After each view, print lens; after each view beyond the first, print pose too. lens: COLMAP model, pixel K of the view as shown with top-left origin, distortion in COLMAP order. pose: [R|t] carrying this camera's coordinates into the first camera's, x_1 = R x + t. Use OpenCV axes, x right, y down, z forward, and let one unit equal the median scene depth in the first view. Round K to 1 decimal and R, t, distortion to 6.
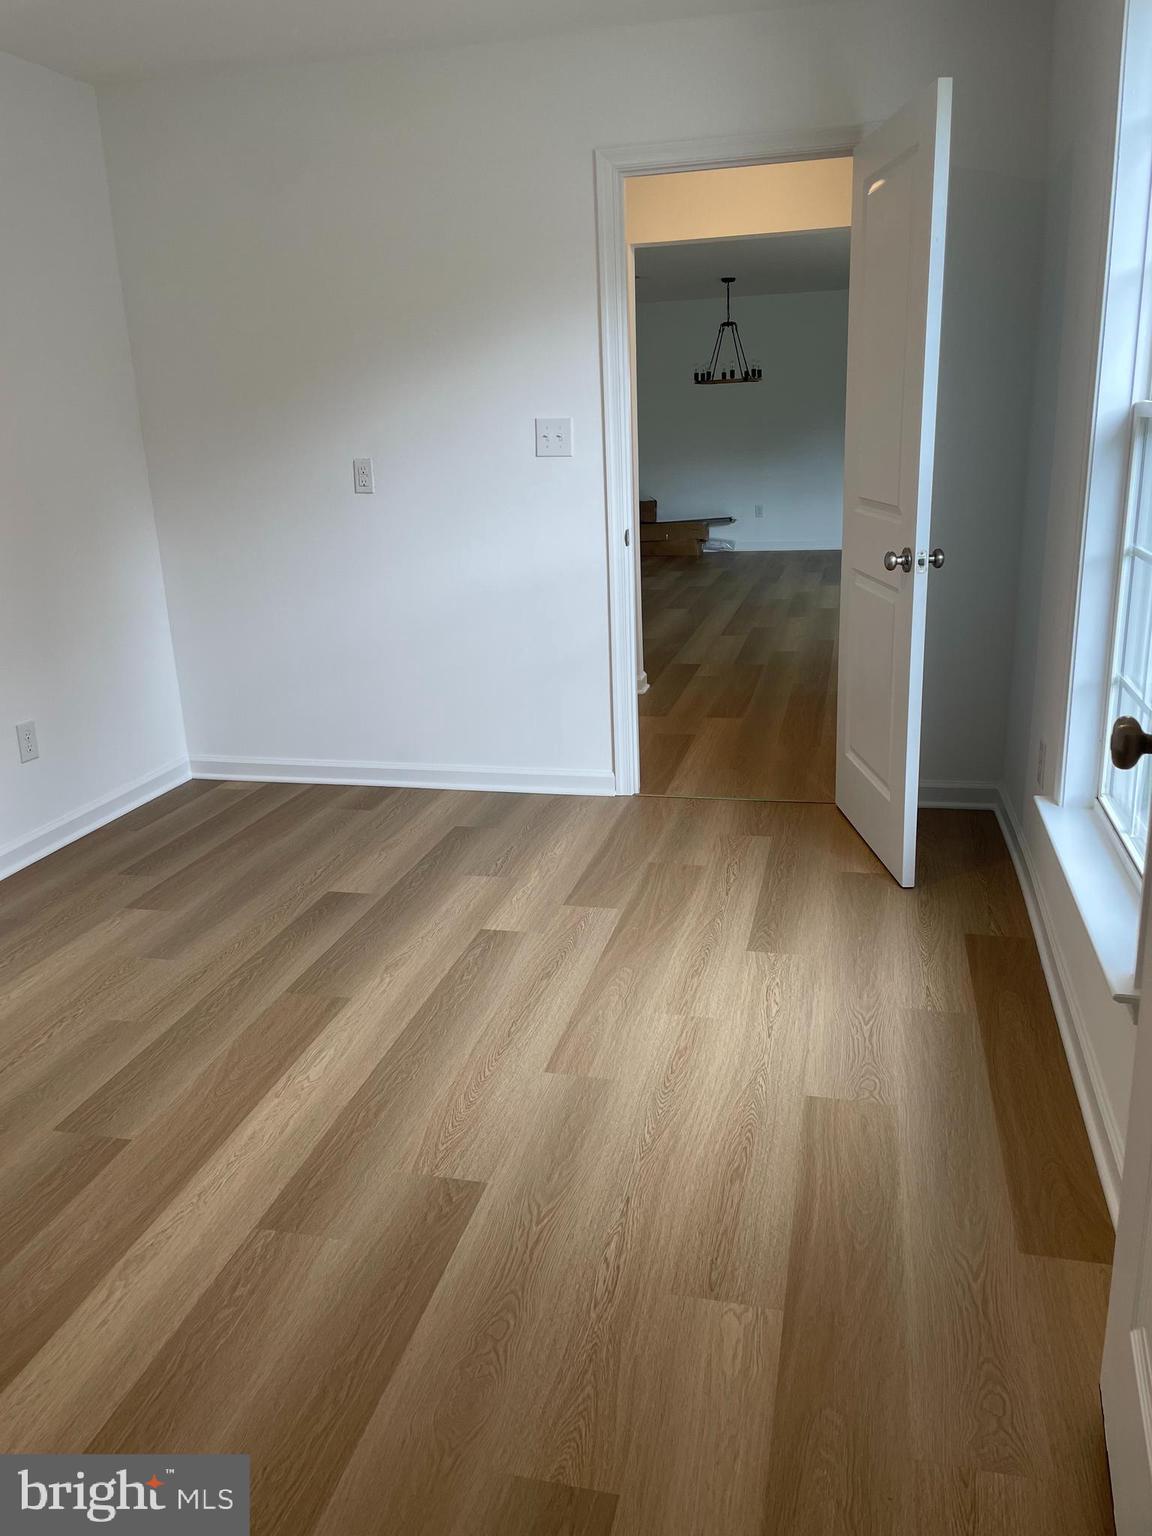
lens RADIAL K [[1158.4, 0, 572.3], [0, 1158.4, 770.5], [0, 0, 1]] dist [-0.007577, -0.003693]
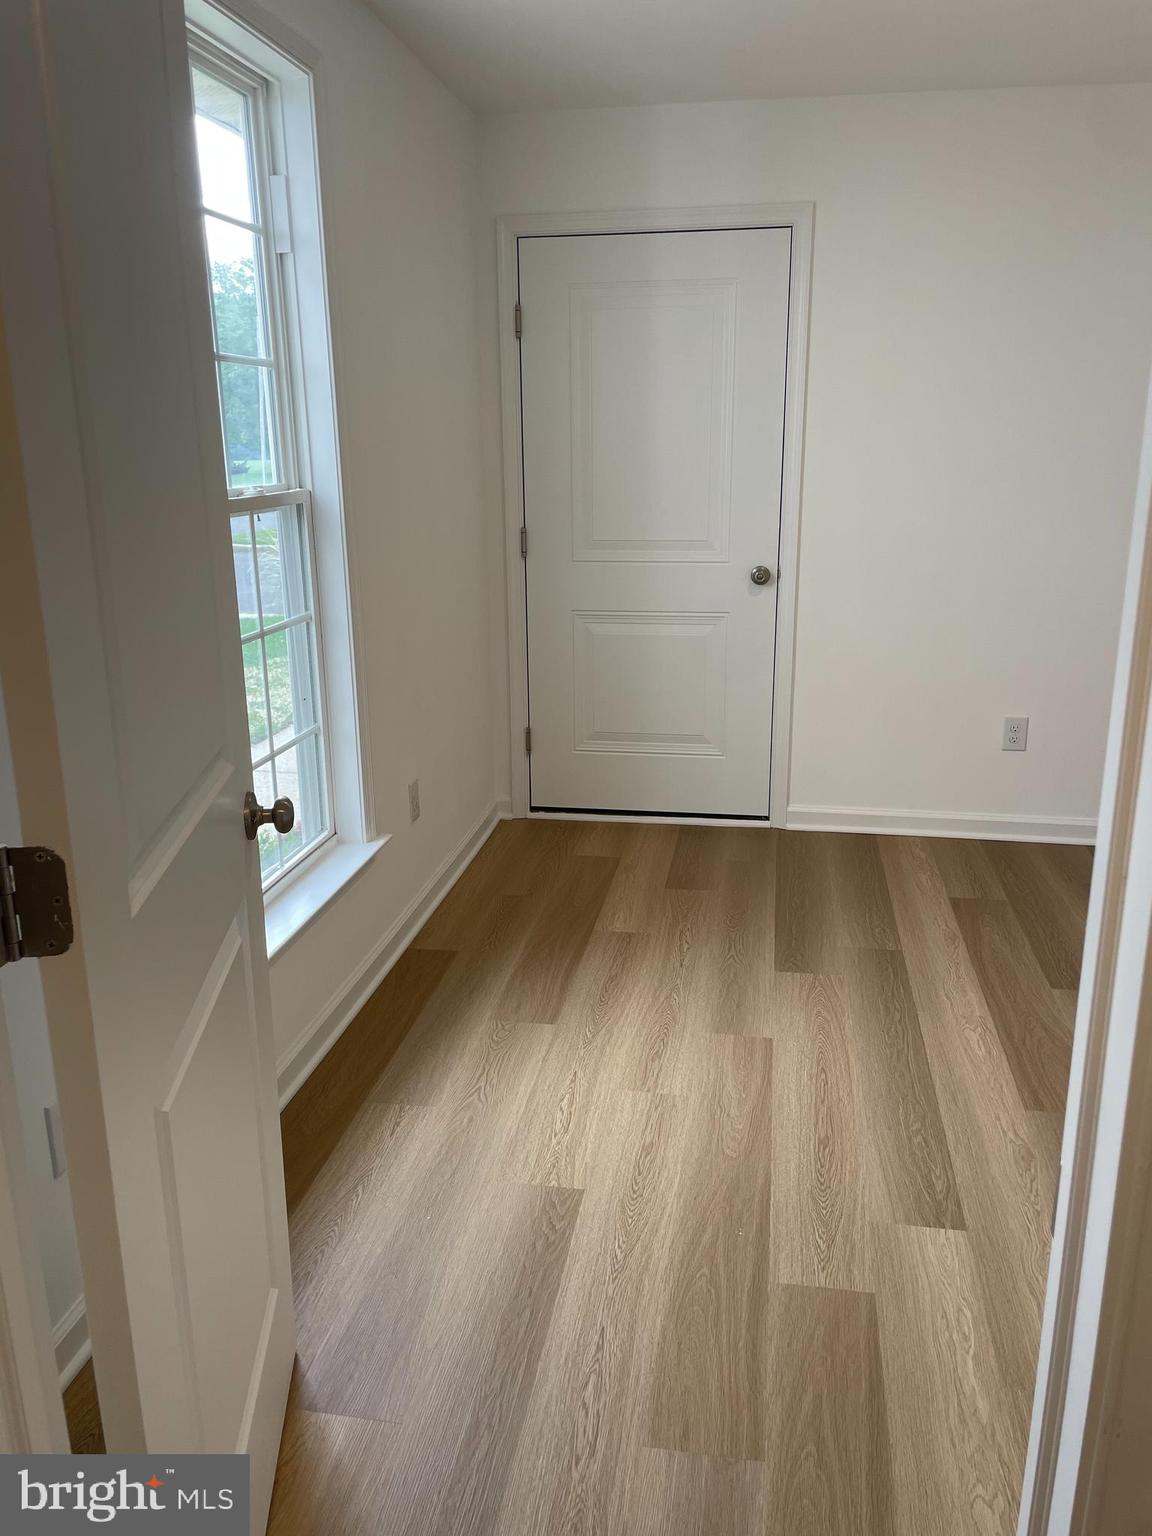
lens RADIAL K [[1158.4, 0, 572.7], [0, 1158.4, 759.6], [0, 0, 1]] dist [-0.007577, -0.003693]
pose [[-0.996346, 0.068385, -0.051163, 0.211933], [0.031210, 0.849158, 0.527217, -0.585716], [0.079499, 0.523694, -0.848189, 1.787720]]
